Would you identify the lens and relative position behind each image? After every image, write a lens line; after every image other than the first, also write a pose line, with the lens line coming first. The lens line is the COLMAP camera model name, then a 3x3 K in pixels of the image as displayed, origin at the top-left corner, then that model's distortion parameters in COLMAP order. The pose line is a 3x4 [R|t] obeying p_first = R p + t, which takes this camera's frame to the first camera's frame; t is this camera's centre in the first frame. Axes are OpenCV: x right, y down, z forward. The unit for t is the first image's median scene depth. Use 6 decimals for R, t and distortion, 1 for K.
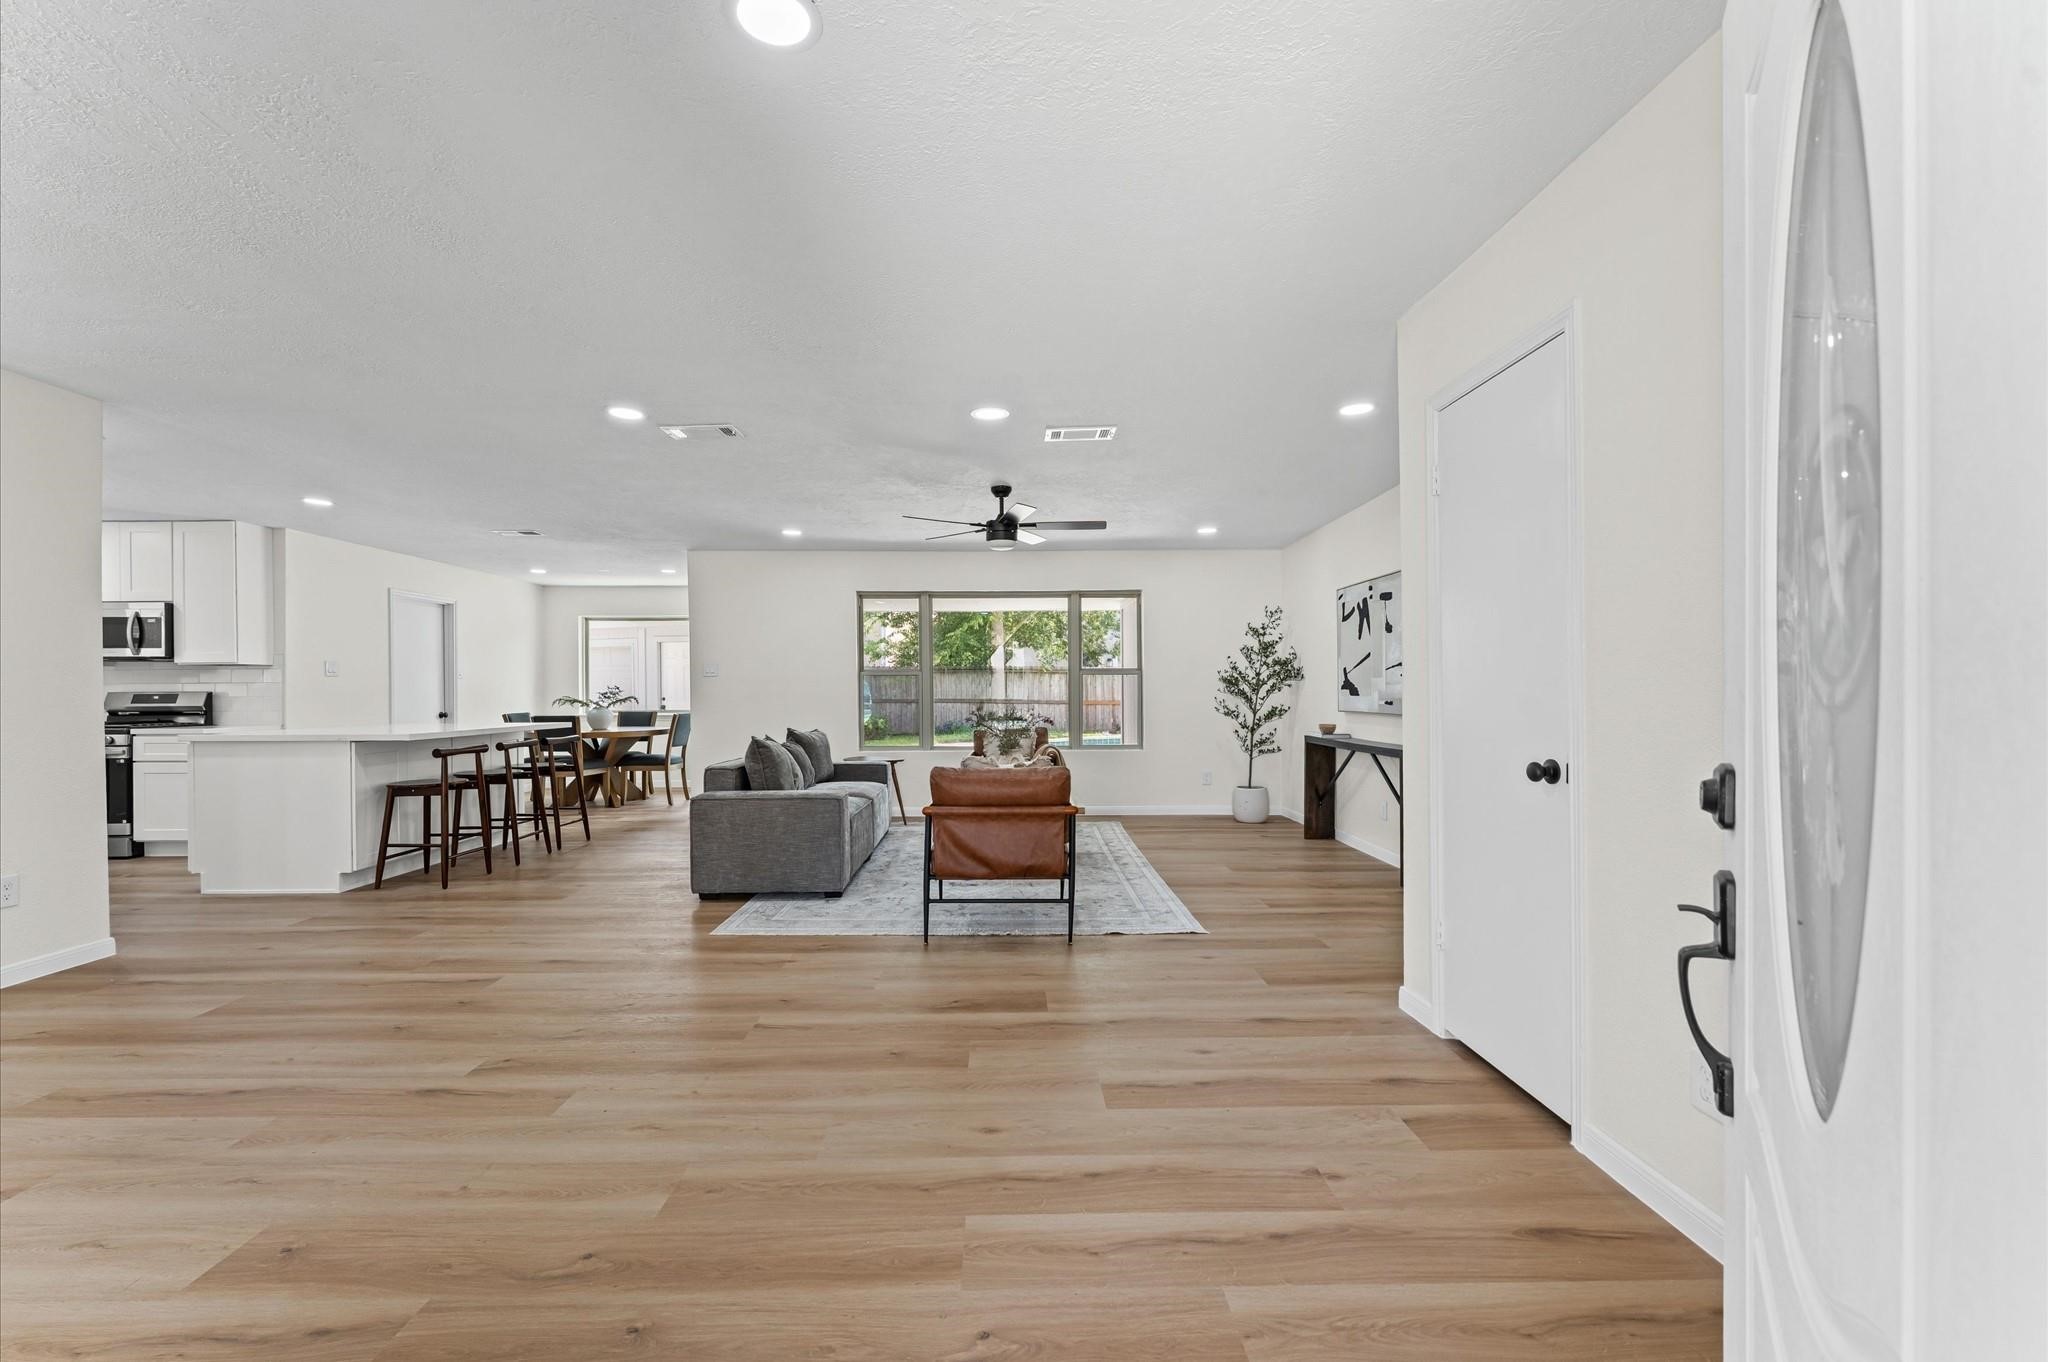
lens RADIAL K [[812.8, 0, 1017.8], [0, 812.8, 695.6], [0, 0, 1]] dist [0.000125, -0.000421]
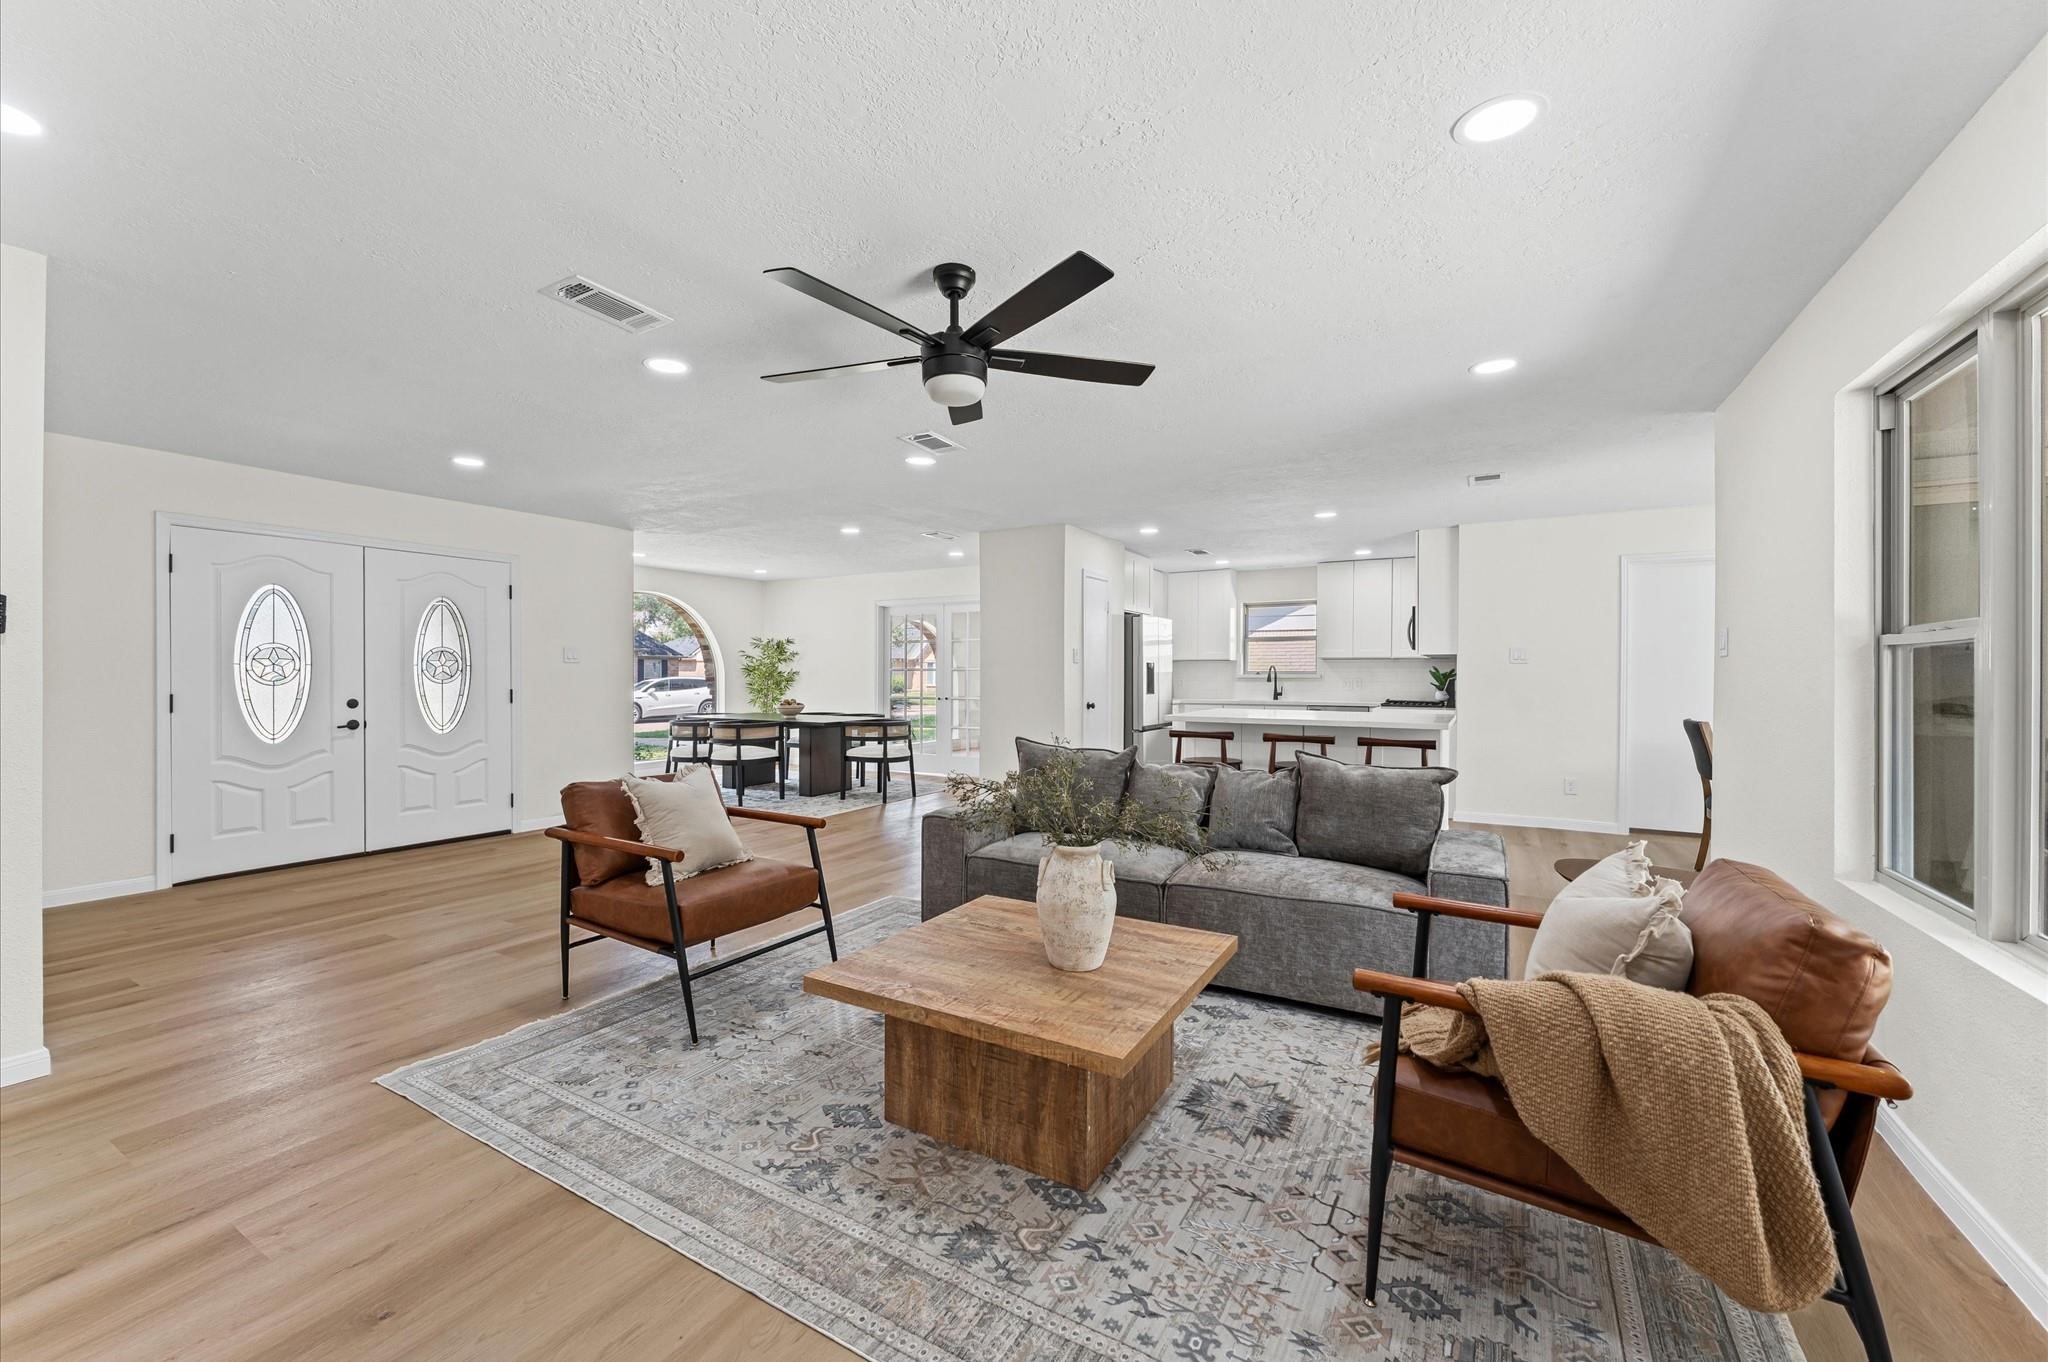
lens RADIAL K [[812.8, 0, 1015.0], [0, 812.8, 682.3], [0, 0, 1]] dist [0.000125, -0.000421]
pose [[-0.511720, 0.014337, -0.859033, 0.324926], [-0.004668, 0.999800, 0.019467, -0.019344], [0.859140, 0.013972, -0.511550, 1.097253]]
